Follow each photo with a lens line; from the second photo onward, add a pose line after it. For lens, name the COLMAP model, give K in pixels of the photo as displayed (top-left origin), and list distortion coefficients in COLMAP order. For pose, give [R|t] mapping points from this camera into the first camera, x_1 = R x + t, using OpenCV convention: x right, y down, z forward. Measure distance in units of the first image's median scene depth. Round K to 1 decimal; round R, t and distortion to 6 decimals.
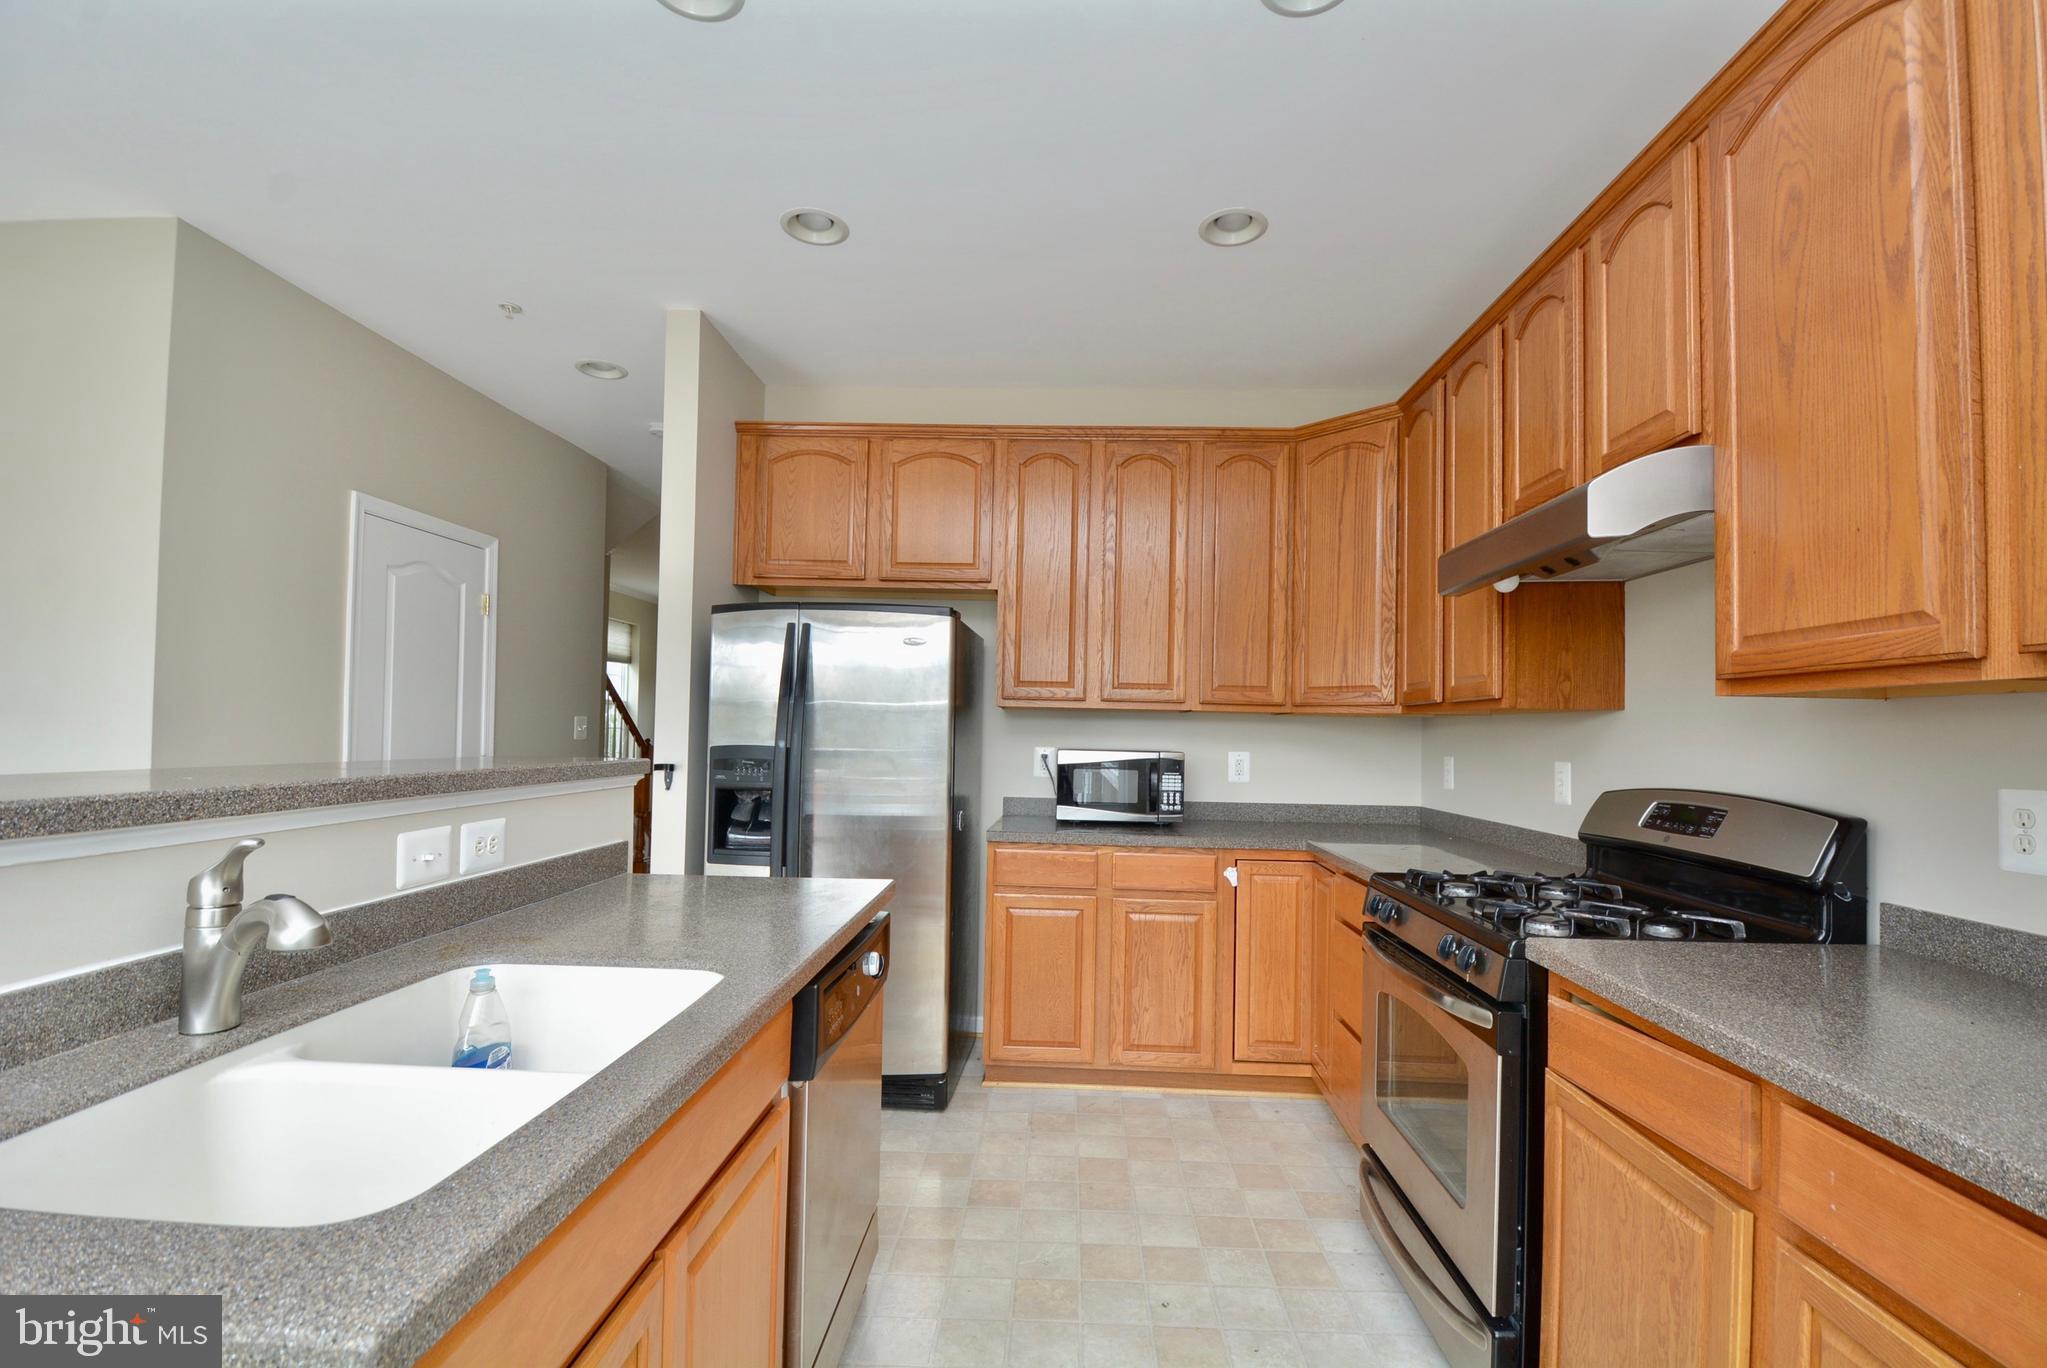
lens RADIAL K [[877.2, 0, 1048.9], [0, 877.2, 703.4], [0, 0, 1]] dist [-0.007500, -0.010334]
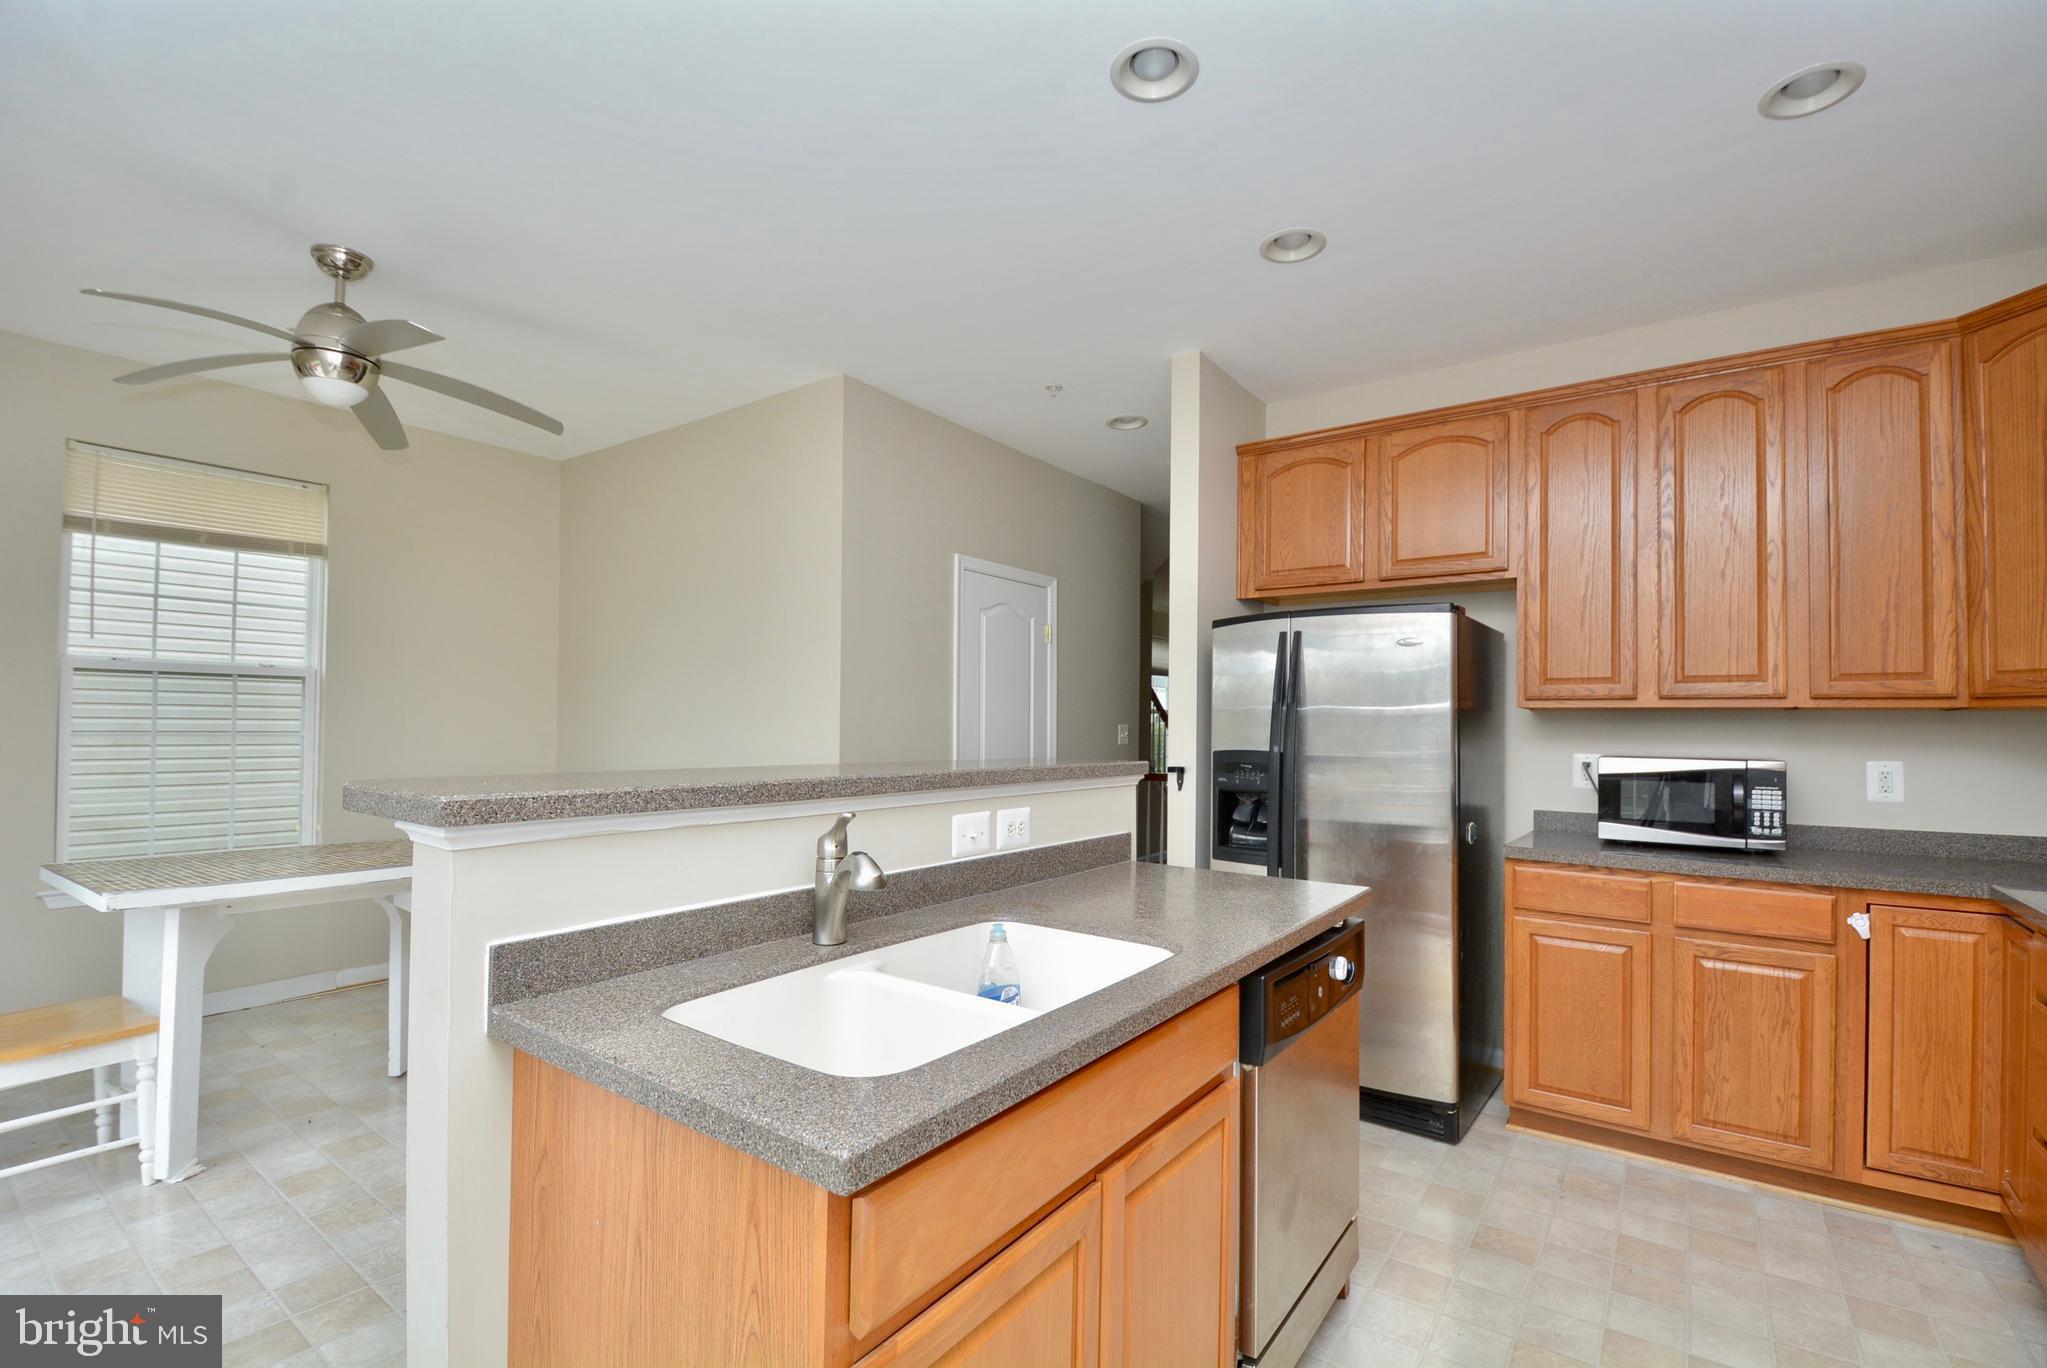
lens RADIAL K [[877.2, 0, 1059.9], [0, 877.2, 708.0], [0, 0, 1]] dist [-0.007500, -0.010334]
pose [[0.832348, -0.023461, -0.553756, 0.053971], [0.021672, 0.999717, -0.009780, 0.002222], [0.553829, -0.003860, 0.832622, -0.003846]]
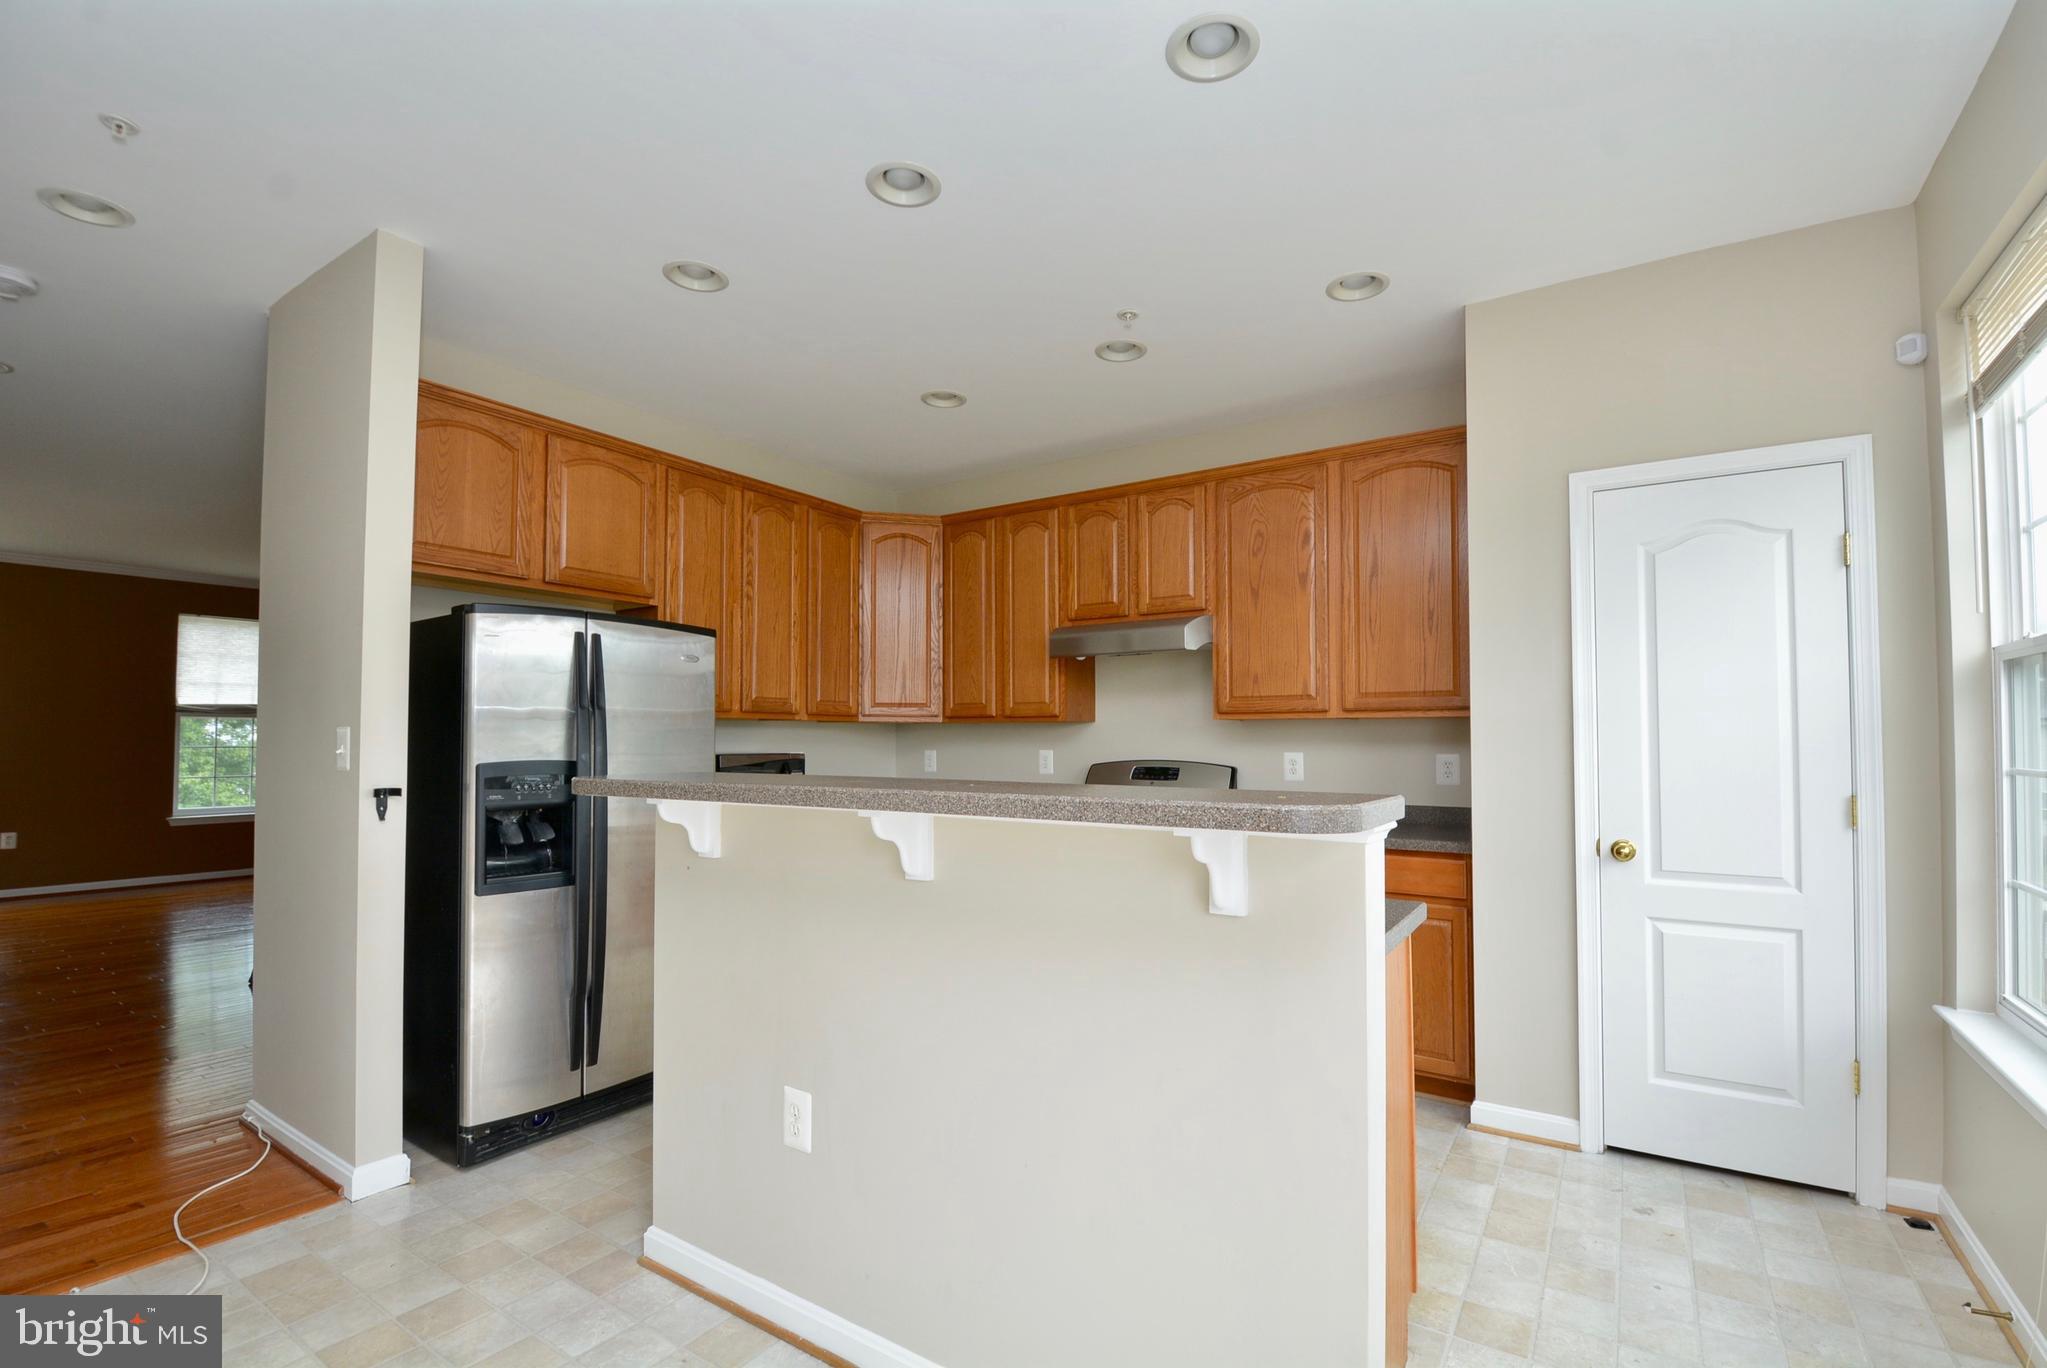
lens RADIAL K [[877.2, 0, 1010.8], [0, 877.2, 714.5], [0, 0, 1]] dist [-0.007500, -0.010334]
pose [[0.549262, 0.002839, 0.835645, -0.876832], [-0.017746, 0.999808, 0.008268, -0.016687], [-0.835462, -0.019371, 0.549207, 0.065238]]
